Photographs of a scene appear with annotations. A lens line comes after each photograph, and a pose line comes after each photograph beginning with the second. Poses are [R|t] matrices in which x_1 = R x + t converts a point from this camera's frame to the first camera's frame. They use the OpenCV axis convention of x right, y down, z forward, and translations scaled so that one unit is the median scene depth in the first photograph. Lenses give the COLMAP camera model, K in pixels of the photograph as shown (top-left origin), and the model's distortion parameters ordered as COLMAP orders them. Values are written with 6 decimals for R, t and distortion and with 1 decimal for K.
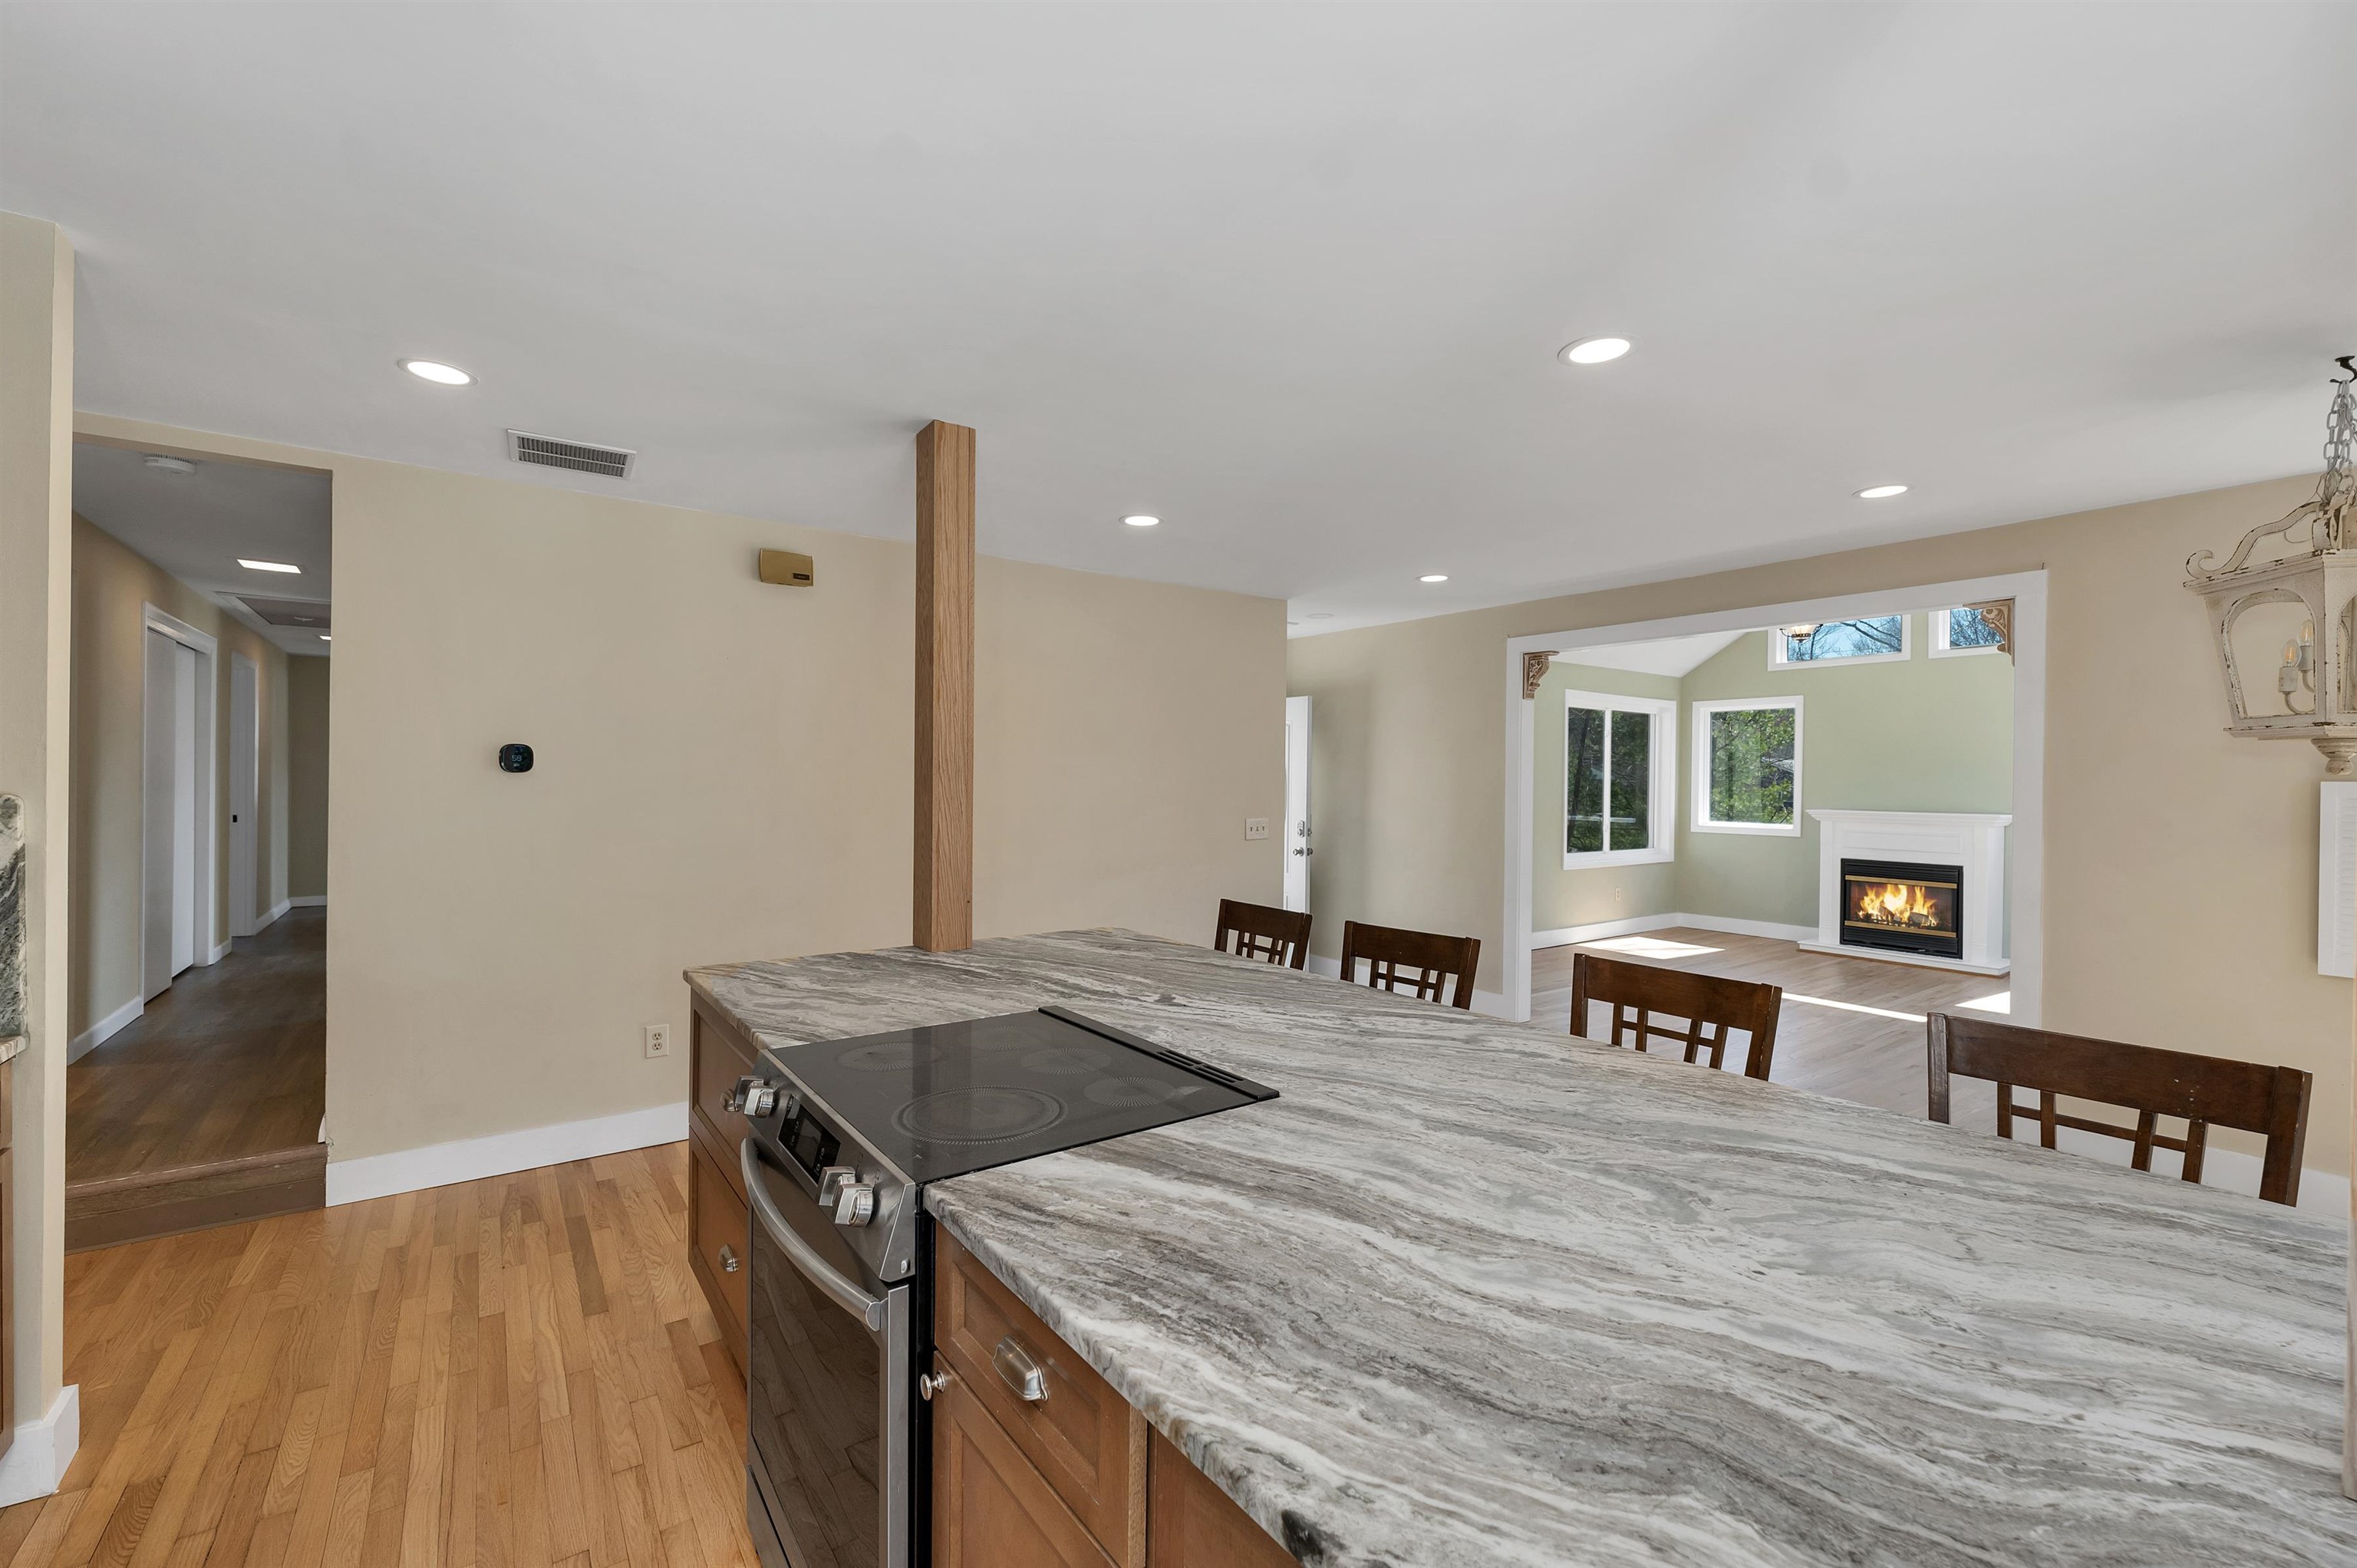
lens RADIAL K [[989.4, 0, 1161.0], [0, 989.4, 781.0], [0, 0, 1]] dist [0.003575, -0.000248]
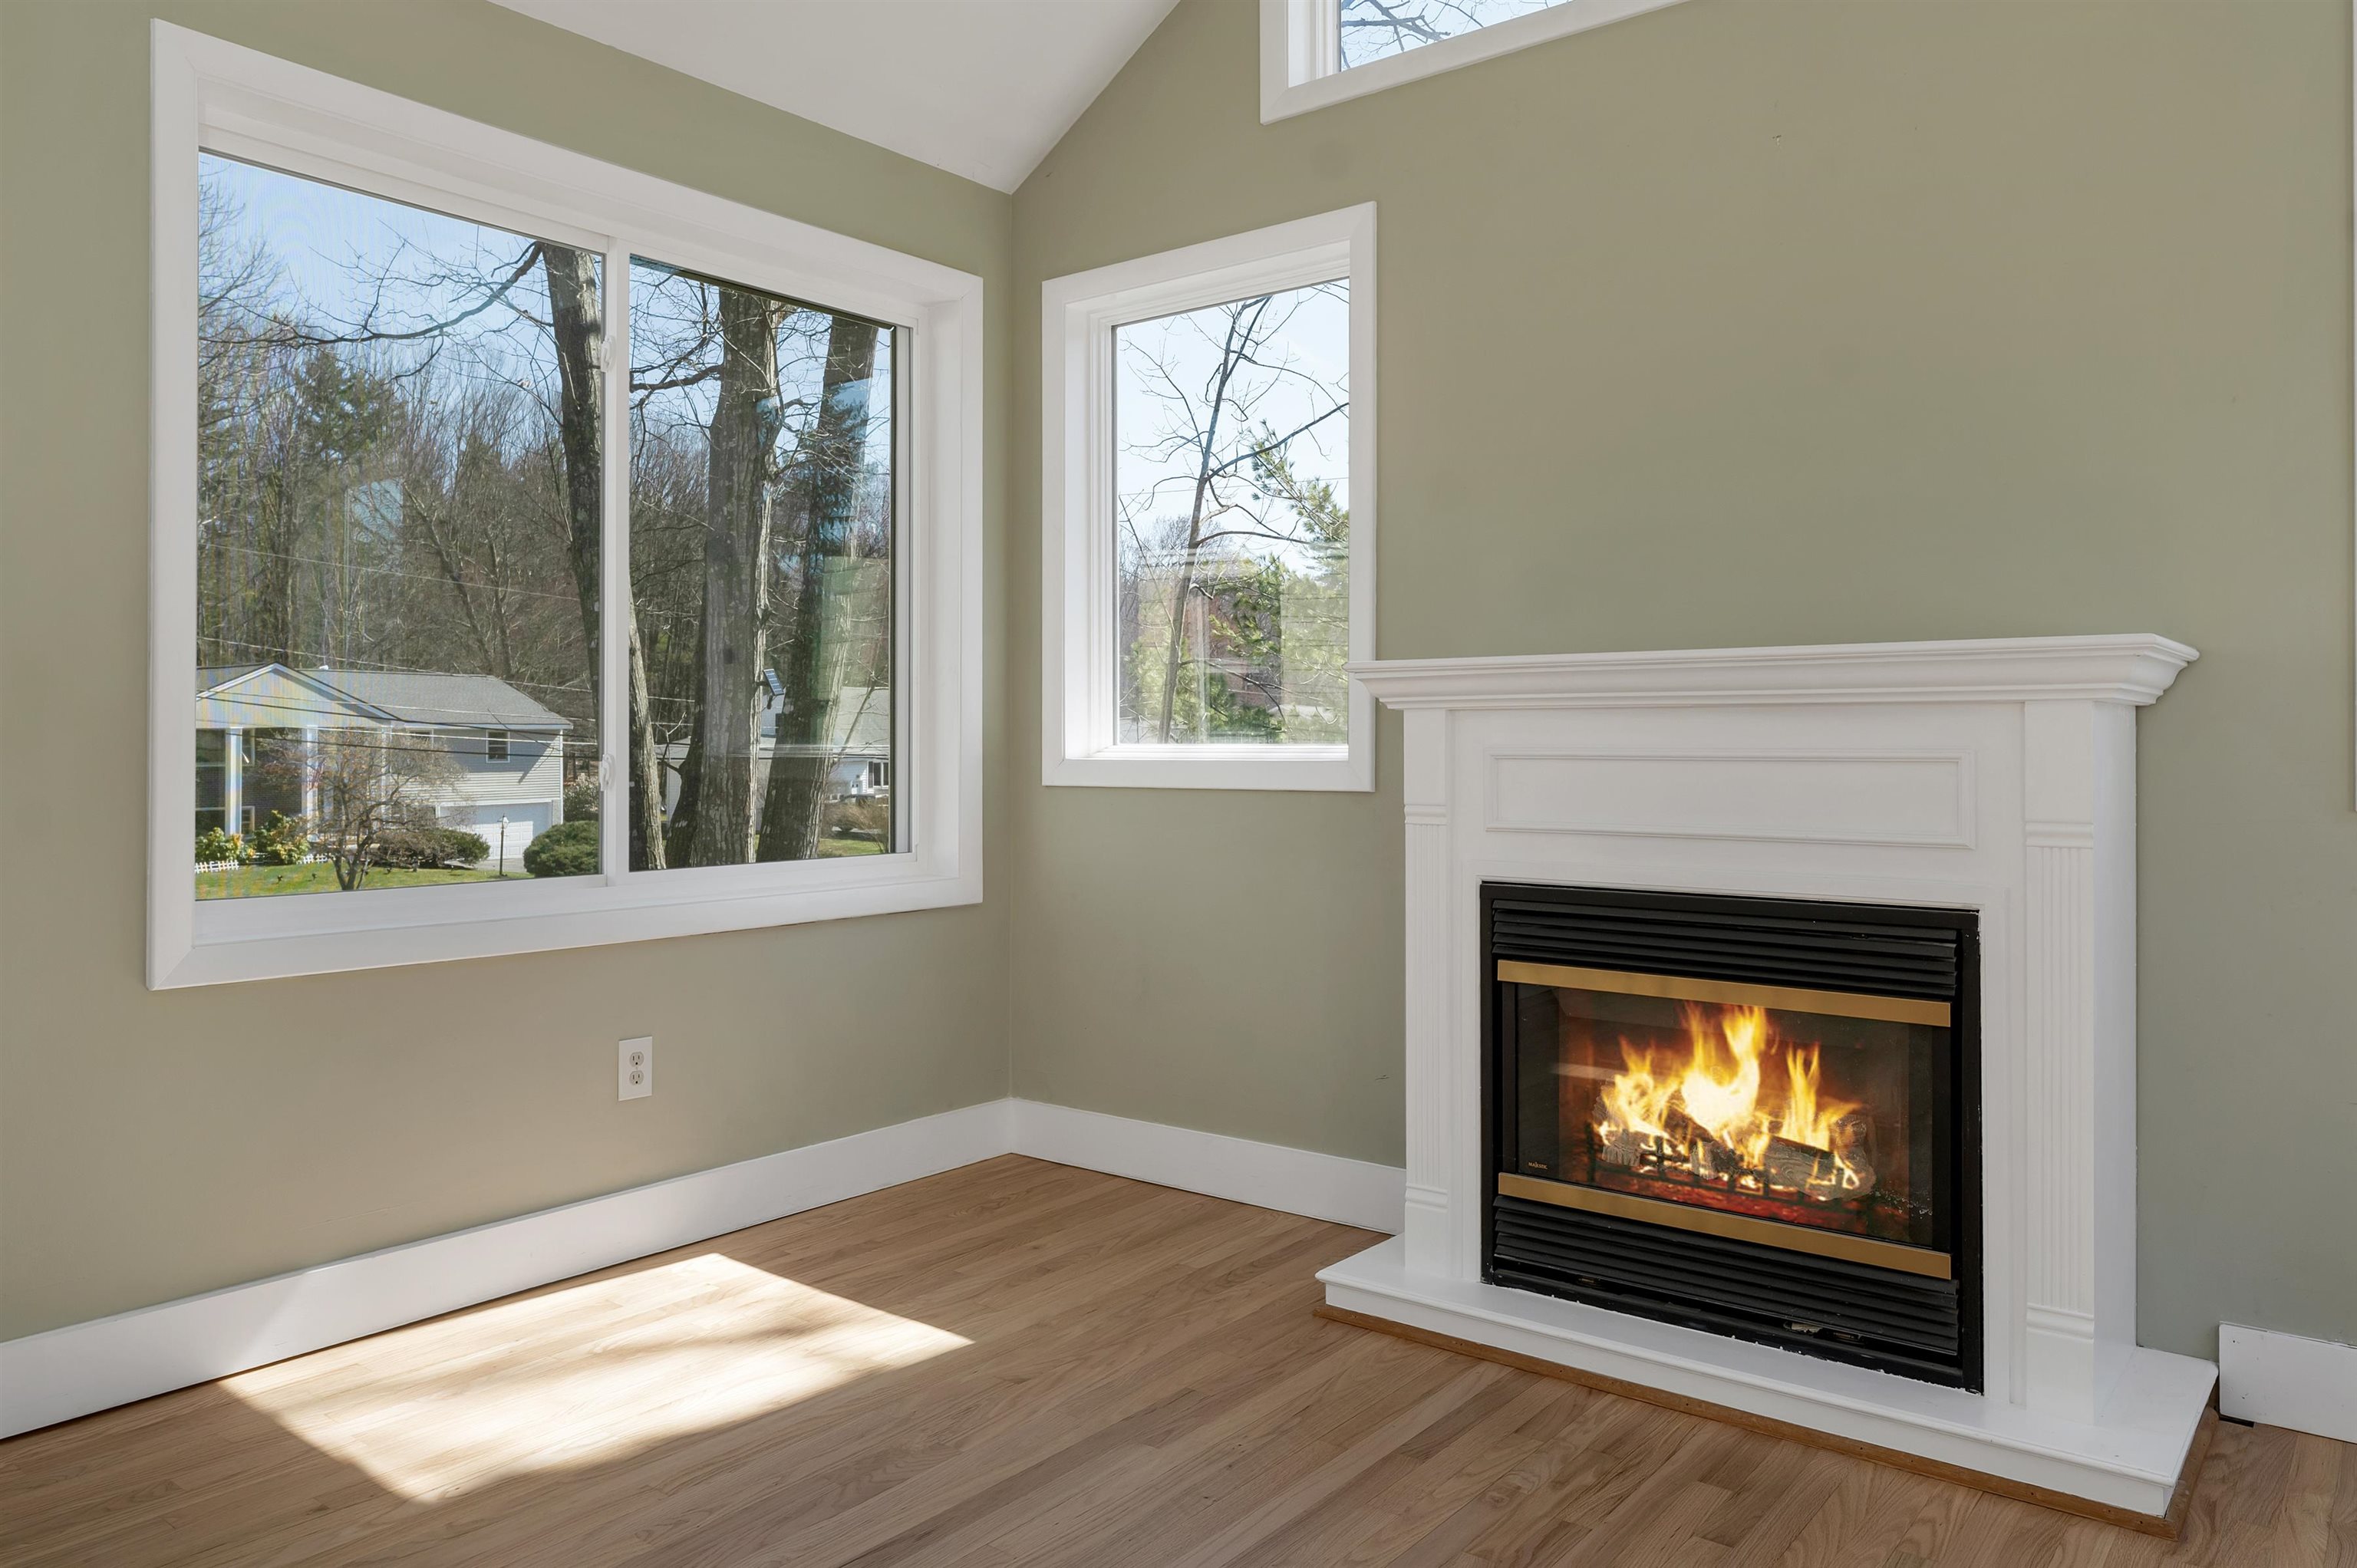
lens RADIAL K [[1624.6, 0, 1208.3], [0, 1624.6, 739.1], [0, 0, 1]] dist [-0.007592, 0.004865]
pose [[0.949405, -0.006998, 0.313977, 0.537651], [0.007888, 0.999968, -0.001562, 0.048840], [-0.313956, 0.003960, 0.949429, 0.708391]]
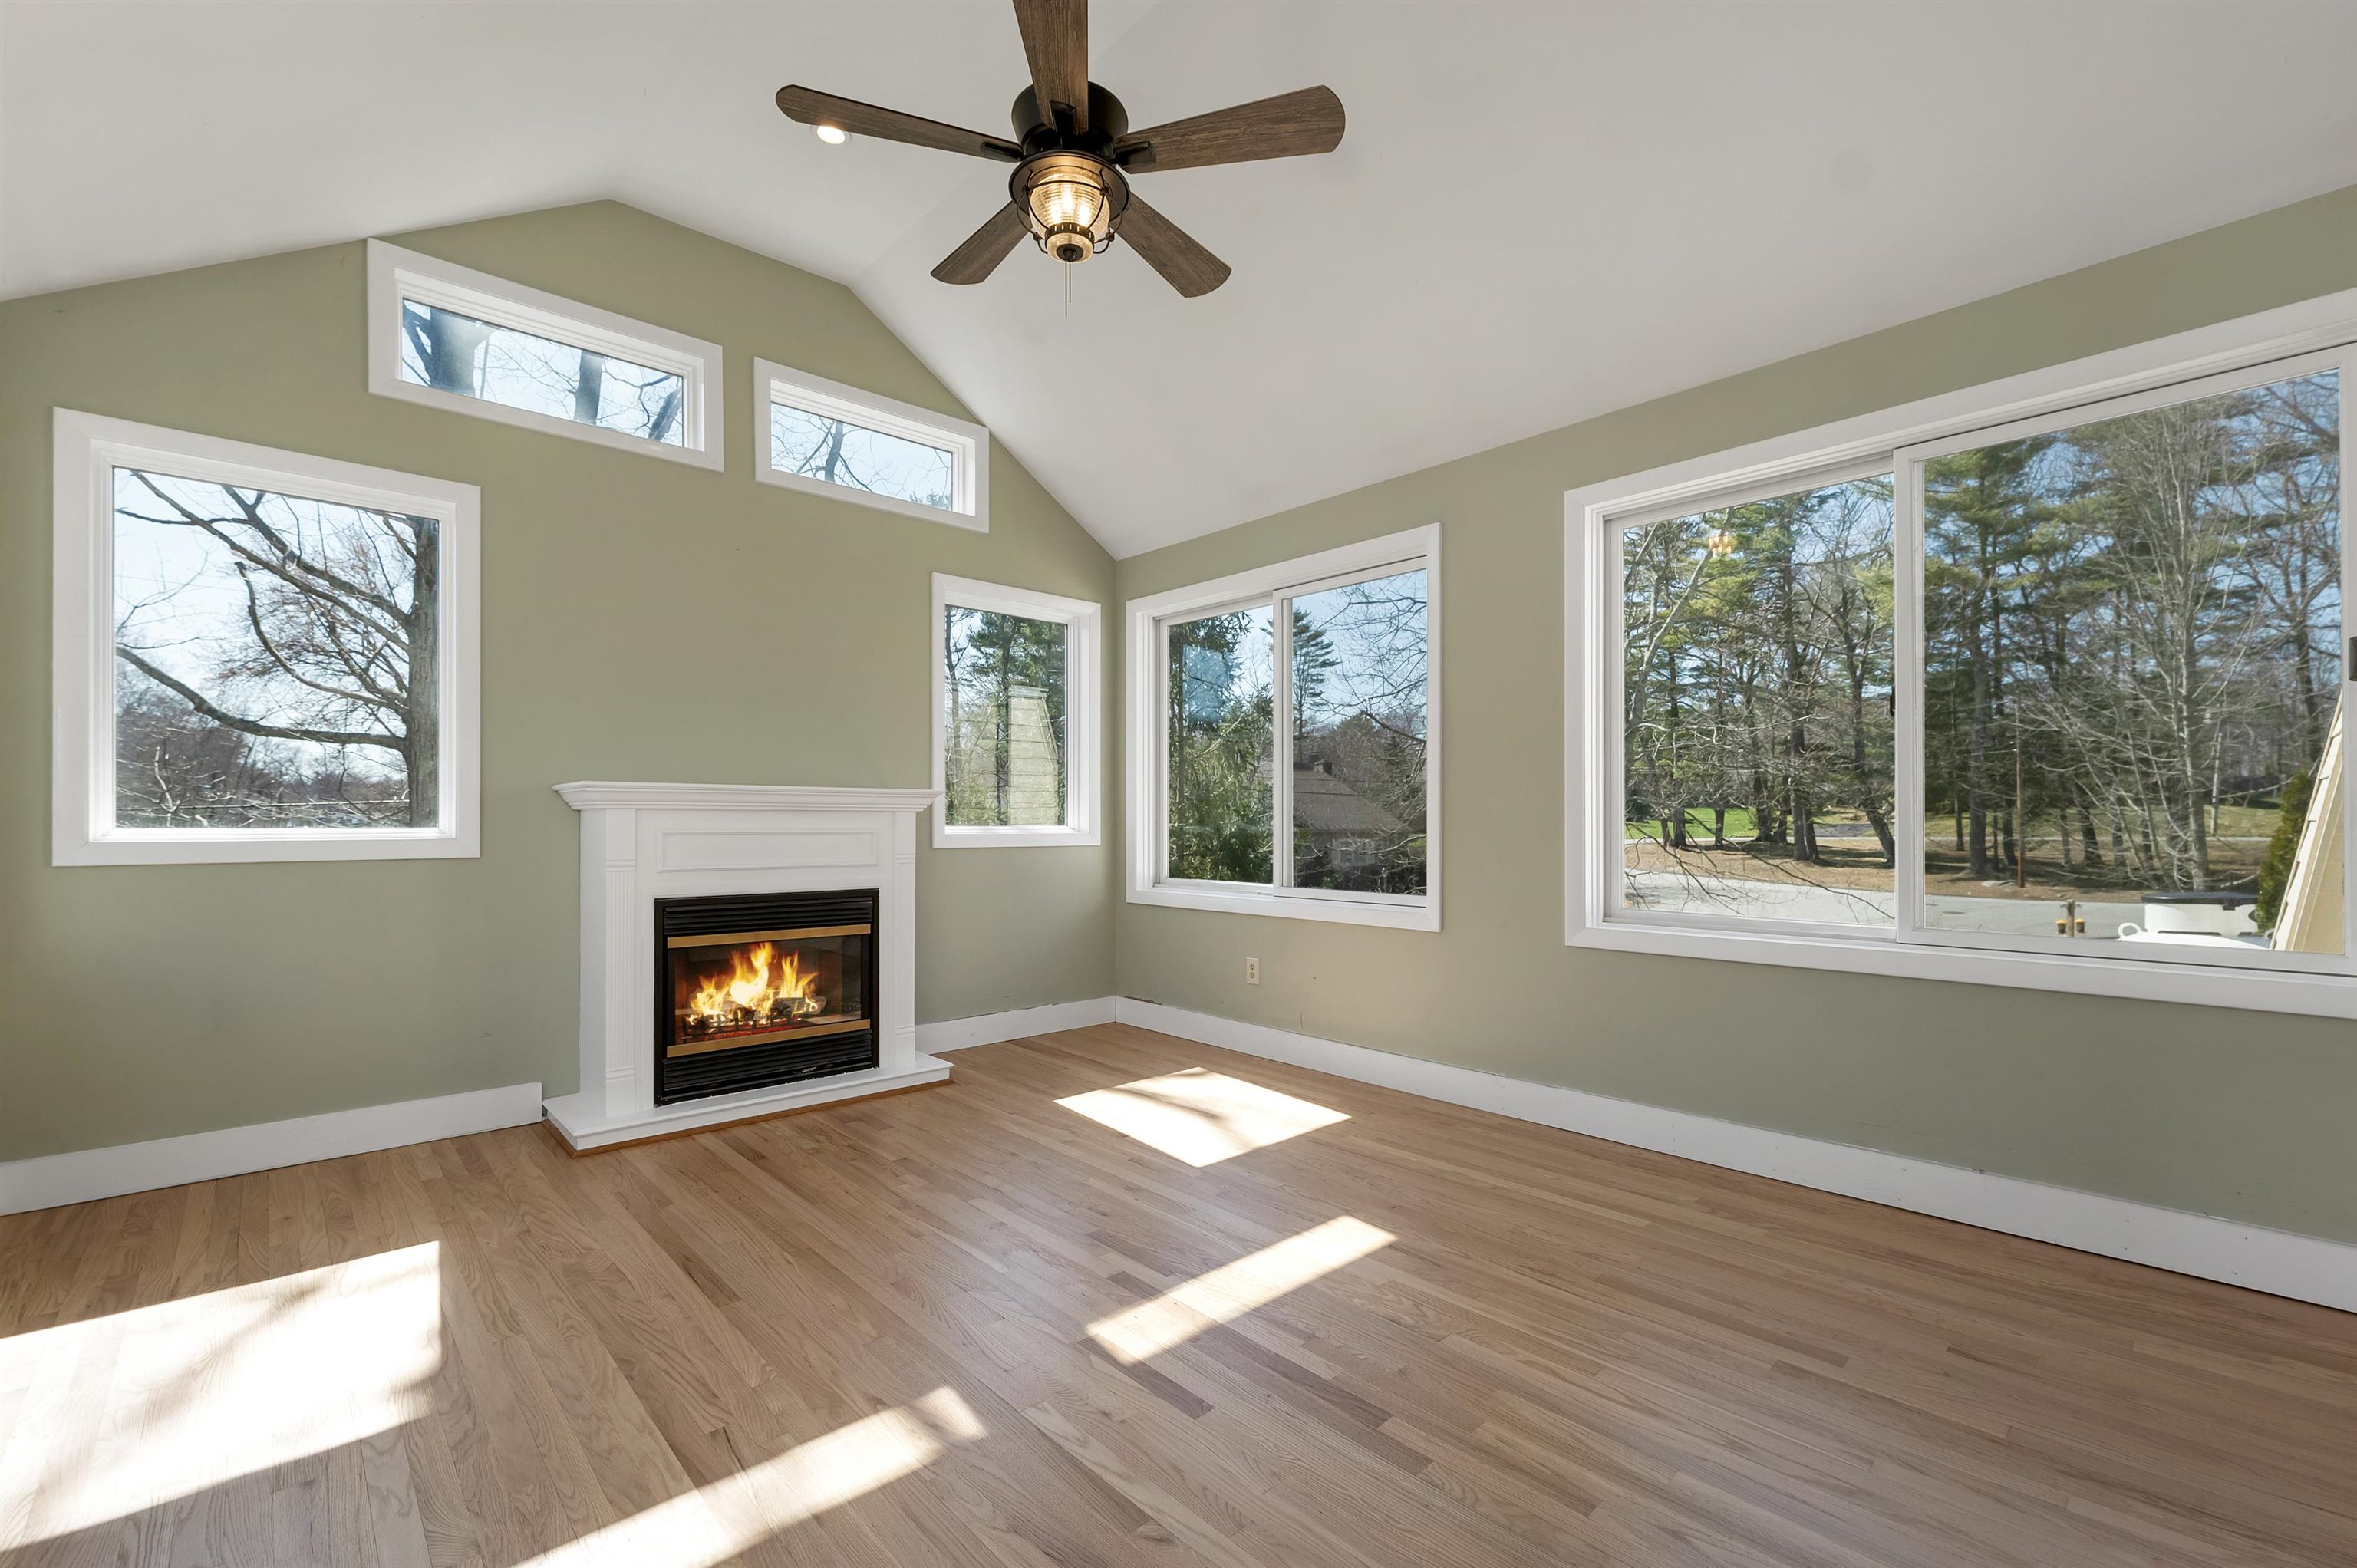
lens RADIAL K [[989.4, 0, 1152.4], [0, 989.4, 821.8], [0, 0, 1]] dist [0.003575, -0.000248]
pose [[-0.134193, -0.007533, 0.990927, 0.257072], [-0.001014, 0.999972, 0.007465, 0.043832], [-0.990955, -0.000003, -0.134197, 0.880137]]
